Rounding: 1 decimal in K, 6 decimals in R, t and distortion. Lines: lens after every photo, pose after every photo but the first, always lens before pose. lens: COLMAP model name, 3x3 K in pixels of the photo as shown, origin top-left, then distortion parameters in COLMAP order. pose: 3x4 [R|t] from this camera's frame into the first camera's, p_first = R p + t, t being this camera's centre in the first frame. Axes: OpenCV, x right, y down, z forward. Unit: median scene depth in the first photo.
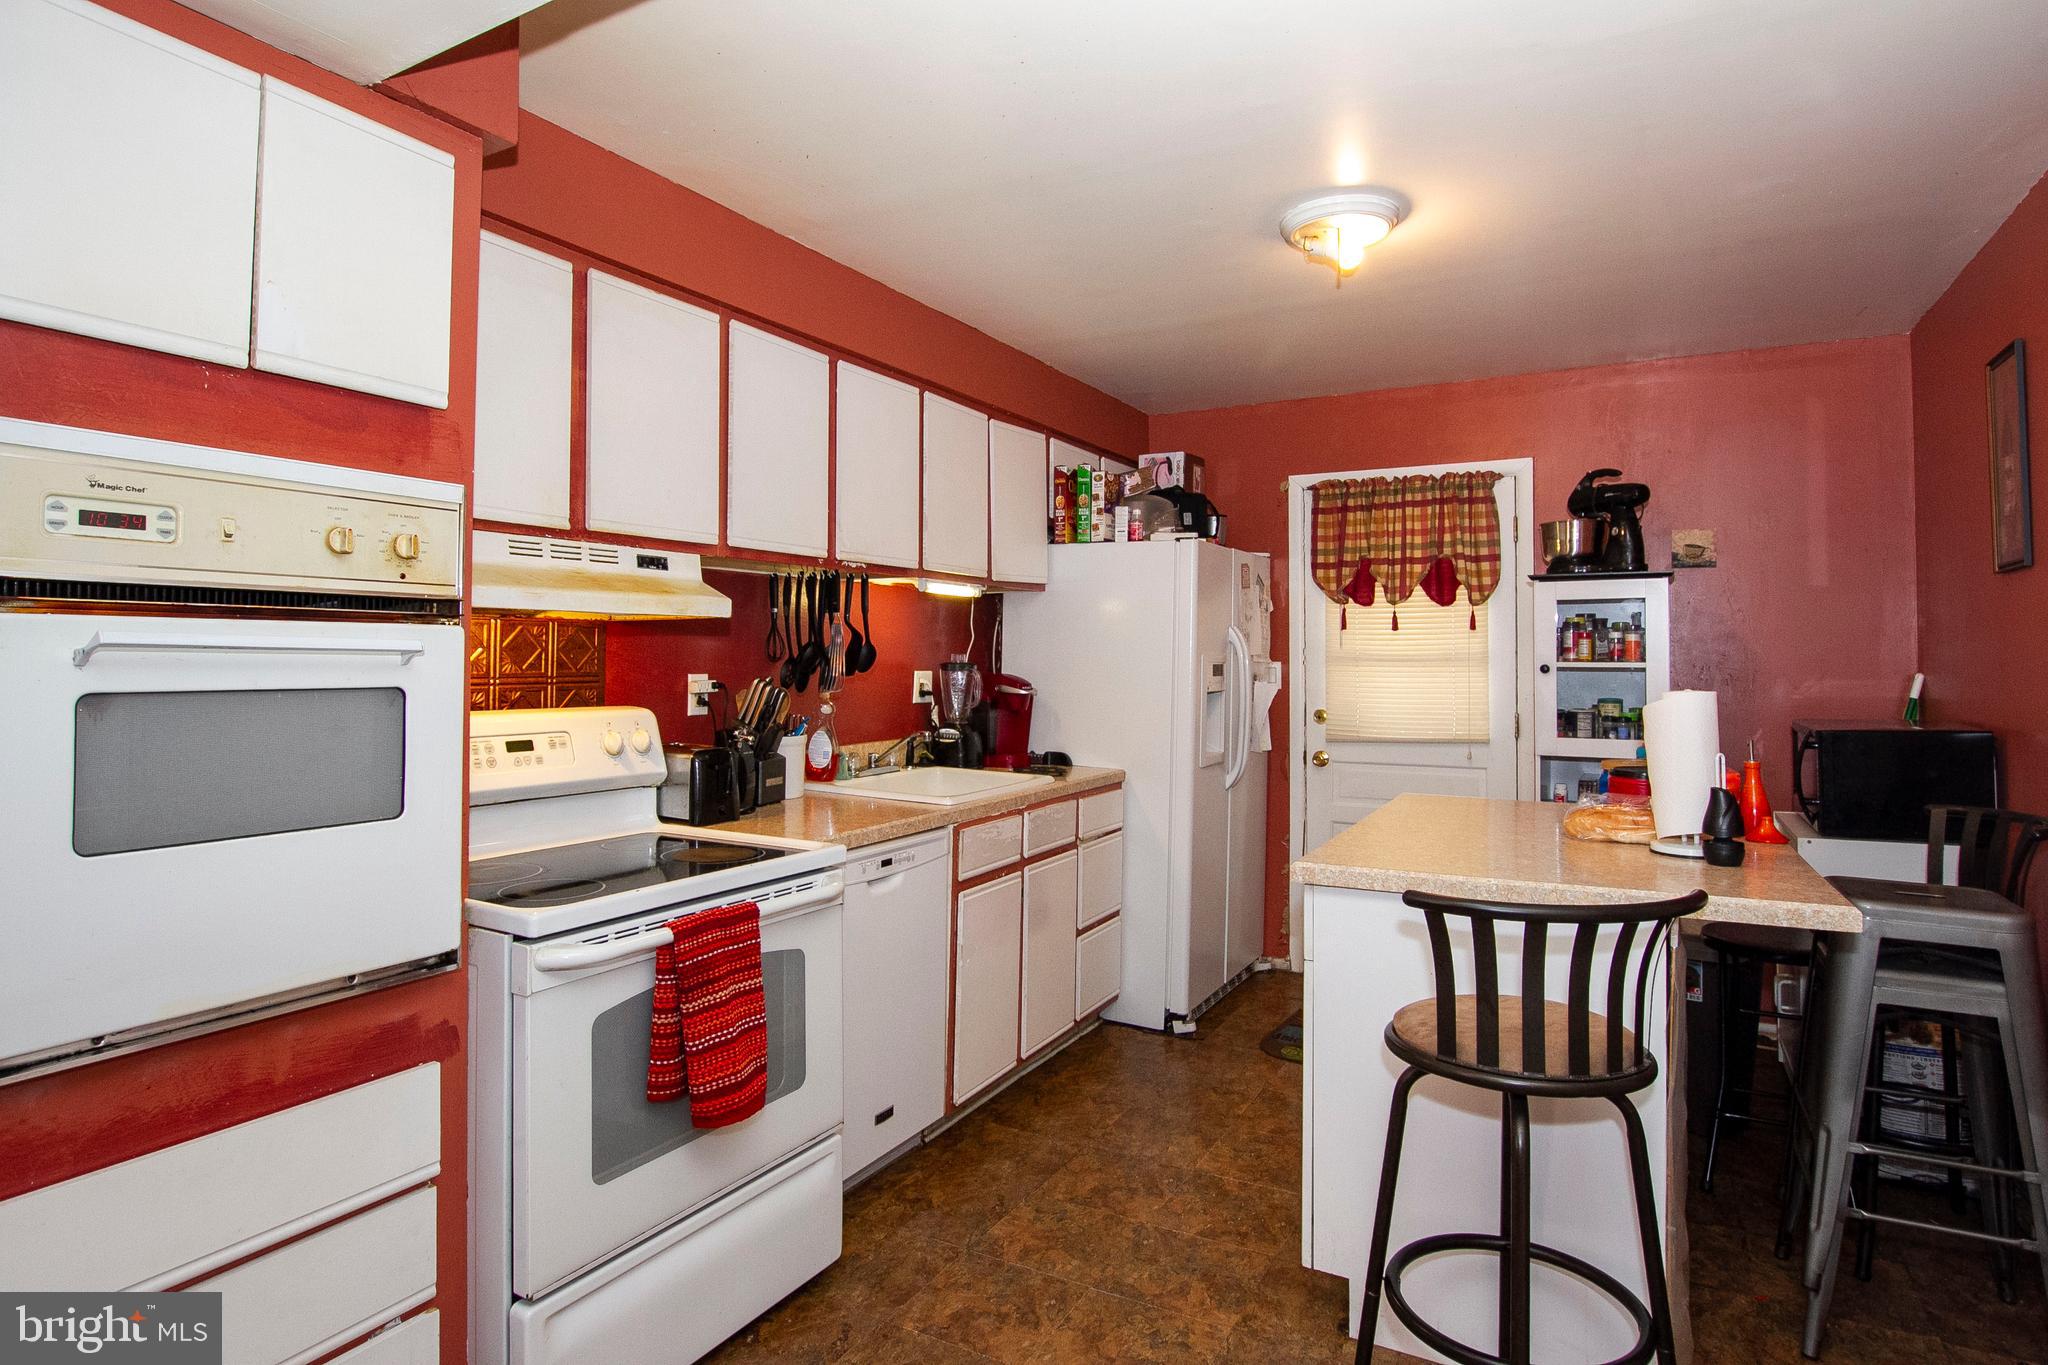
lens RADIAL K [[1093.6, 0, 1023.5], [0, 1093.6, 595.6], [0, 0, 1]] dist [-0.018560, 0.001472]
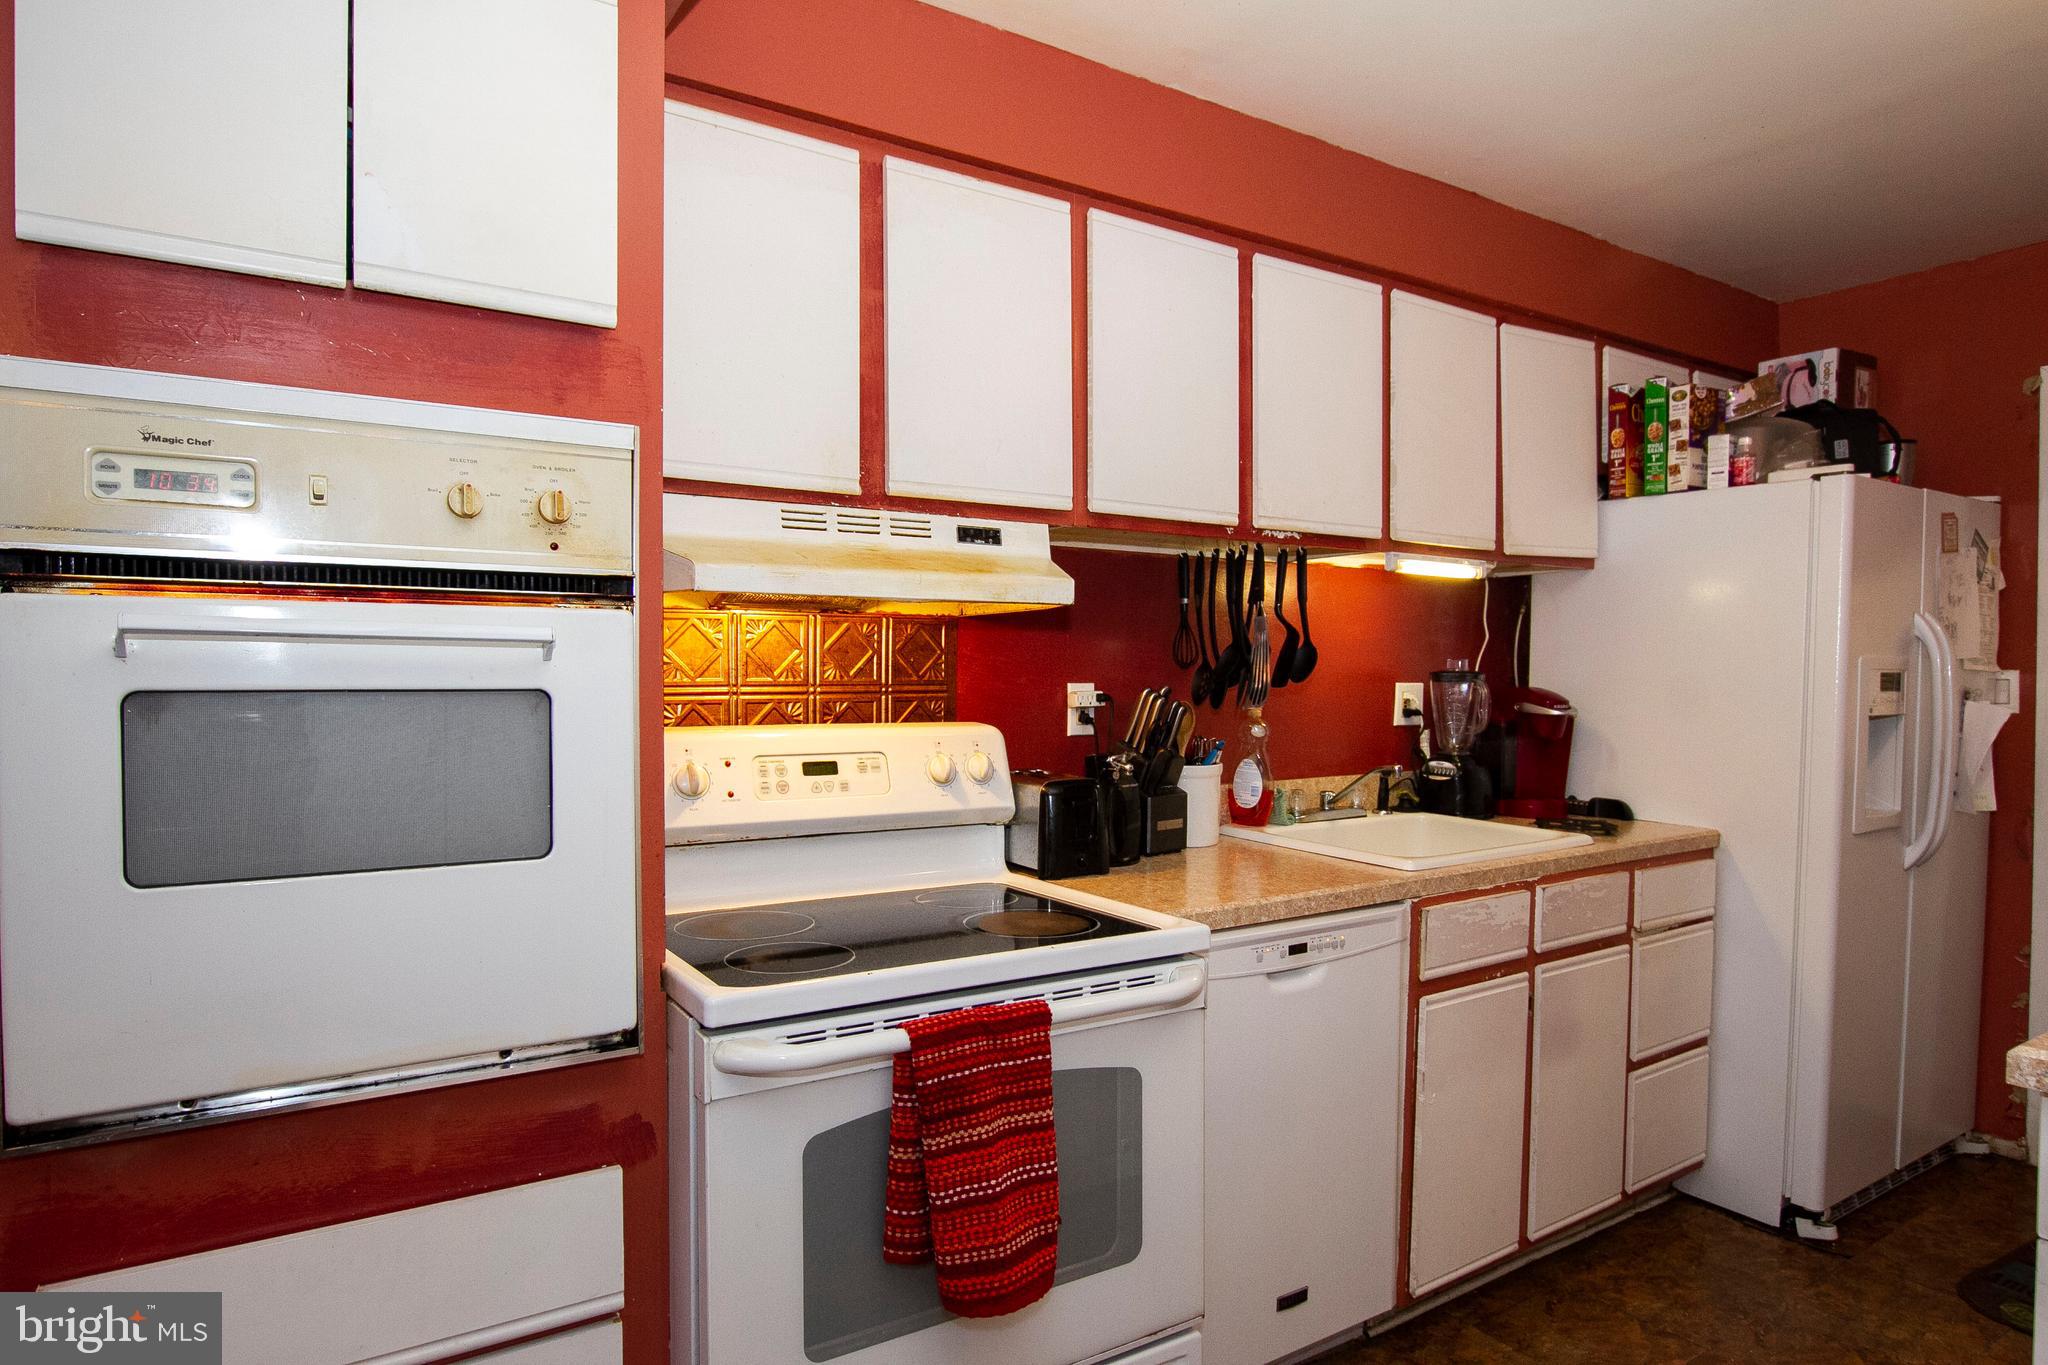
lens RADIAL K [[1196.5, 0, 1024.0], [0, 1196.5, 682.5], [0, 0, 1]] dist [-0.030645, 0.017822]
pose [[0.888082, 0.000846, -0.459685, 0.064616], [0.027595, 0.998097, 0.055150, 0.023443], [0.458857, -0.061663, 0.886368, 0.225682]]
